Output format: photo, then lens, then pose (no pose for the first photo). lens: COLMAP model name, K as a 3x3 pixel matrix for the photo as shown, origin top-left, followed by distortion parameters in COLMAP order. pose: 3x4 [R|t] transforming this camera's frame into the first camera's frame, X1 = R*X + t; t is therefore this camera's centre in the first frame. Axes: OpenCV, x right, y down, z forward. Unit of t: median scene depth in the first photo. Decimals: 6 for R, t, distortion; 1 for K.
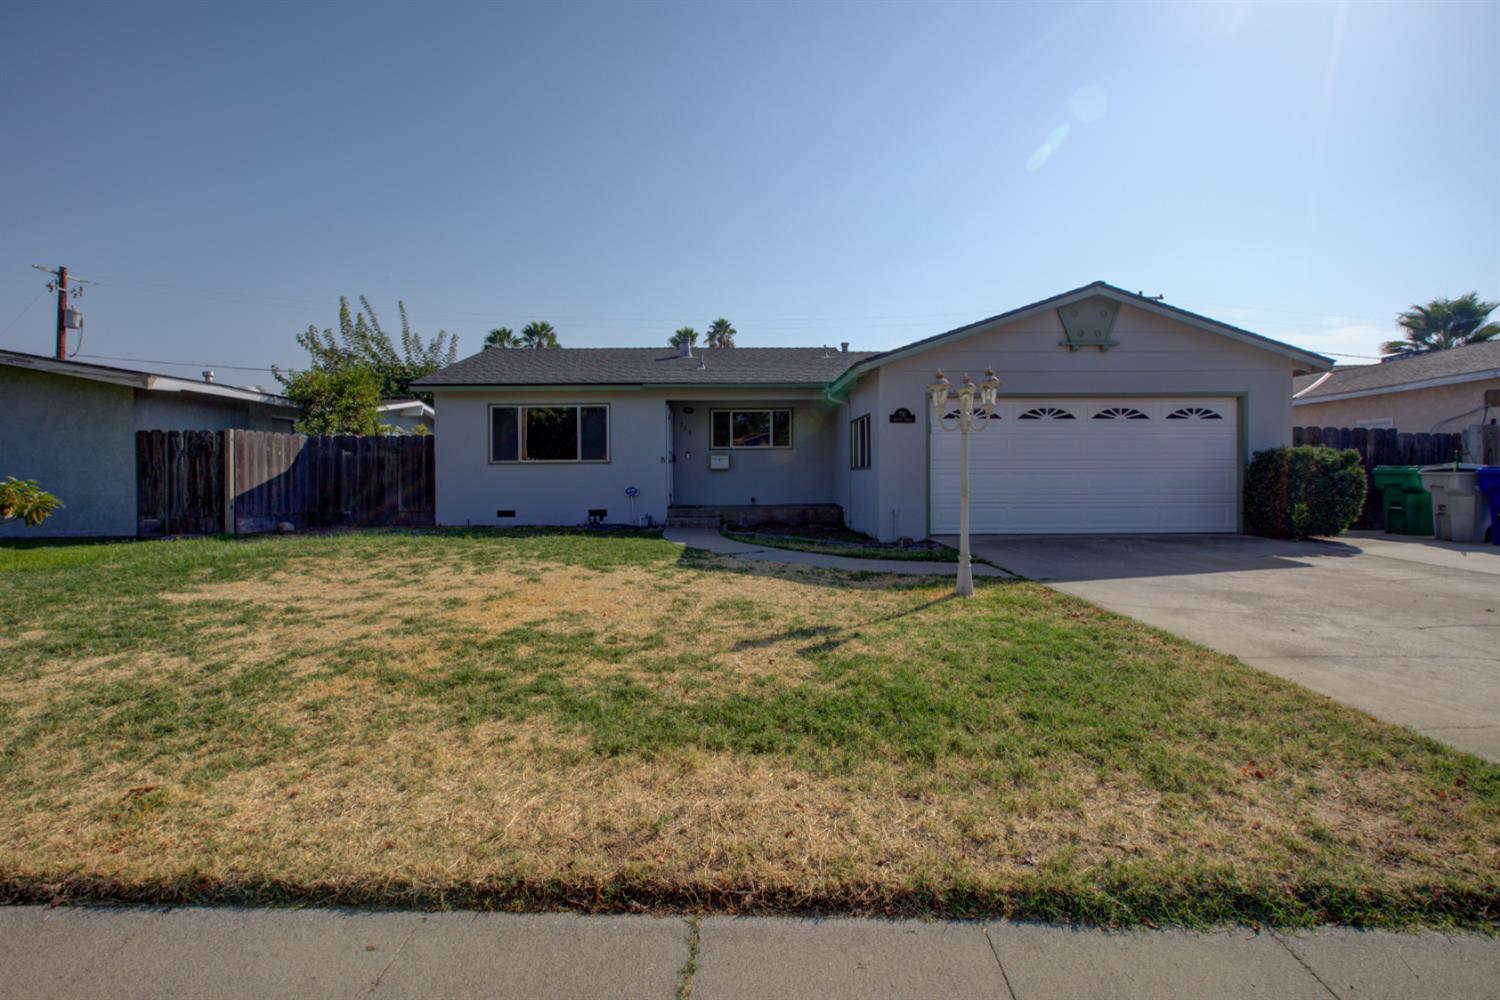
lens RADIAL K [[688.6, 0, 748.0], [0, 688.6, 488.4], [0, 0, 1]] dist [-0.013197, 0.005132]
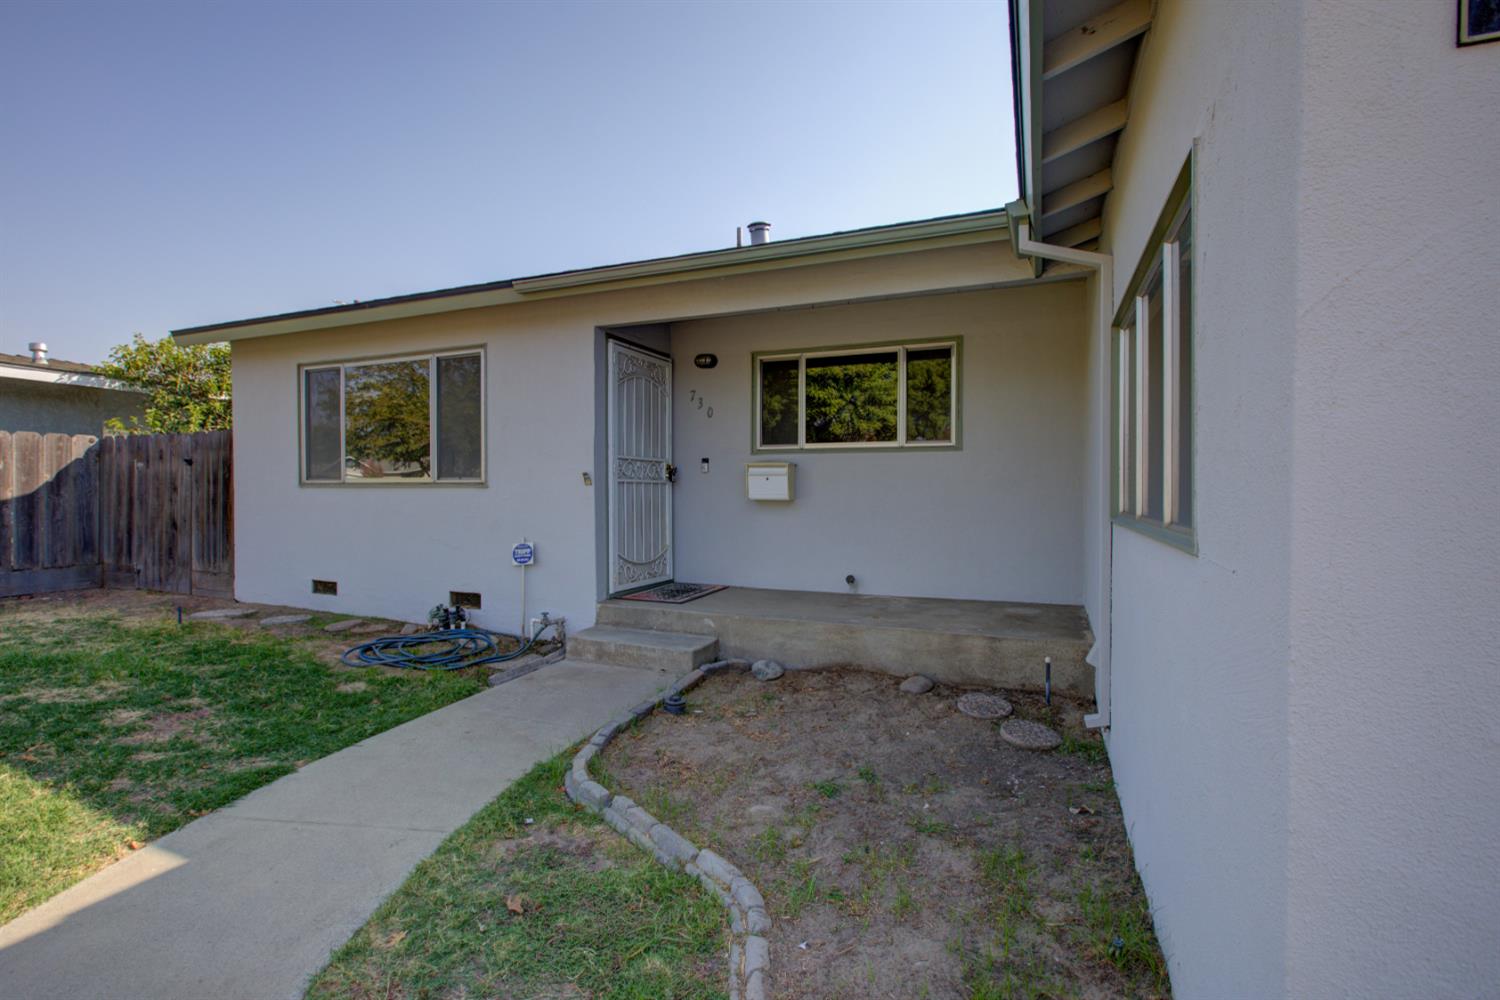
lens RADIAL K [[688.6, 0, 749.4], [0, 688.6, 502.2], [0, 0, 1]] dist [-0.013197, 0.005132]
pose [[0.913793, 0.018793, -0.405744, 0.122168], [-0.016429, 0.999822, 0.009309, -0.033536], [0.405847, -0.001840, 0.913939, 0.679124]]
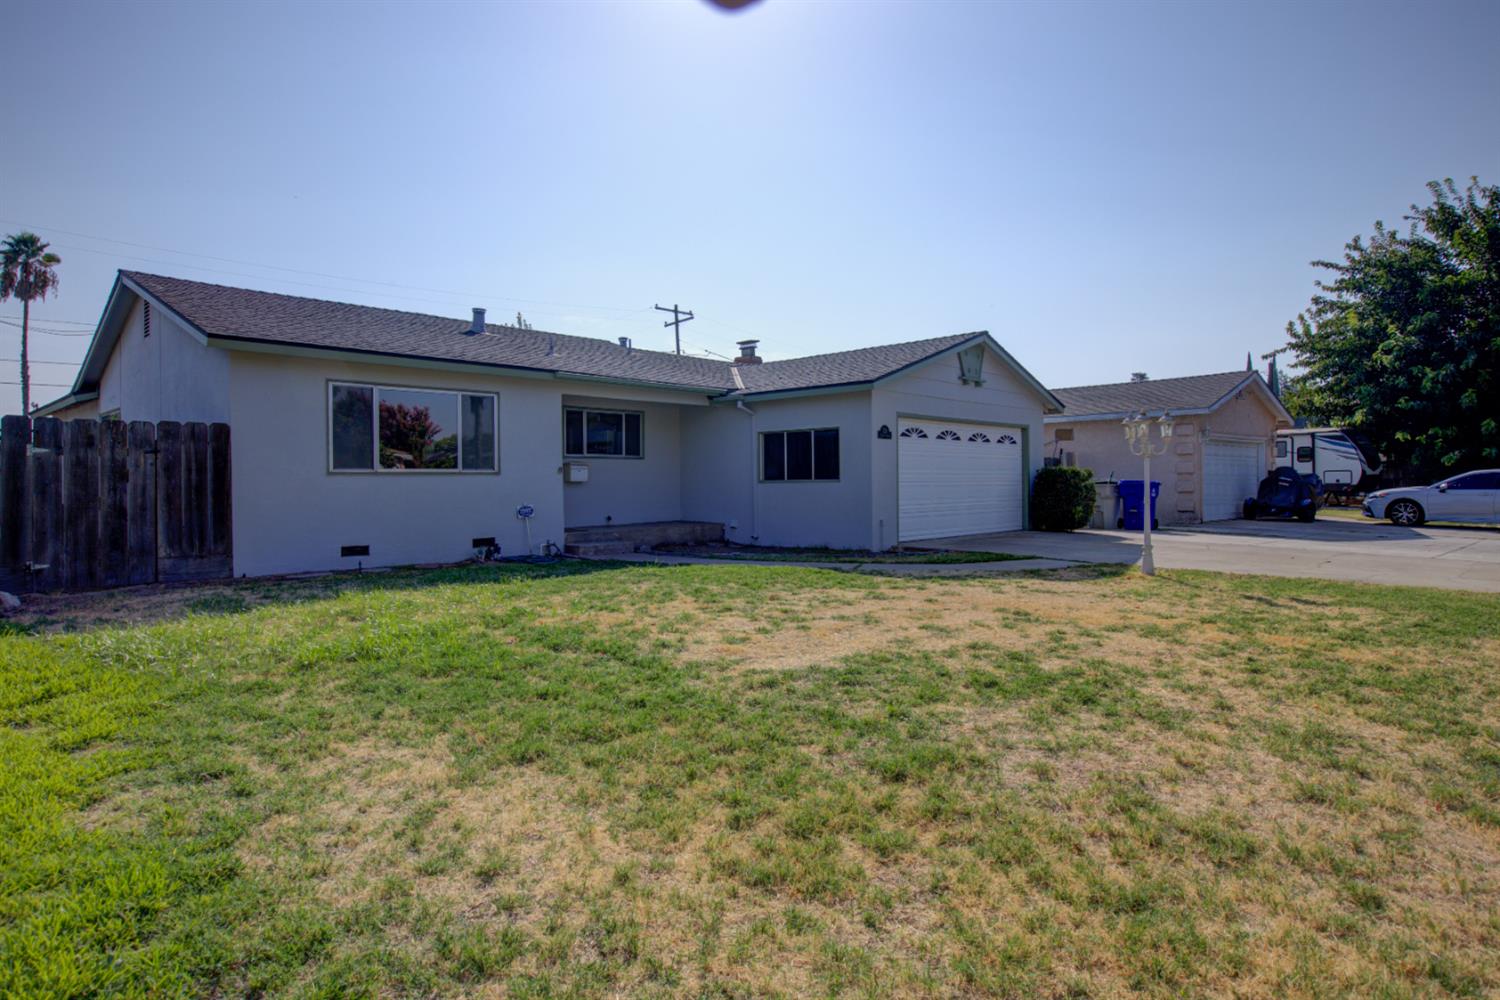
lens RADIAL K [[854.8, 0, 748.3], [0, 854.8, 494.1], [0, 0, 1]] dist [-0.001031, 0.000644]
pose [[0.696183, -0.009589, 0.717801, -0.673017], [0.020562, 0.999767, -0.006586, -0.003591], [-0.717570, 0.019344, 0.696218, 0.174408]]
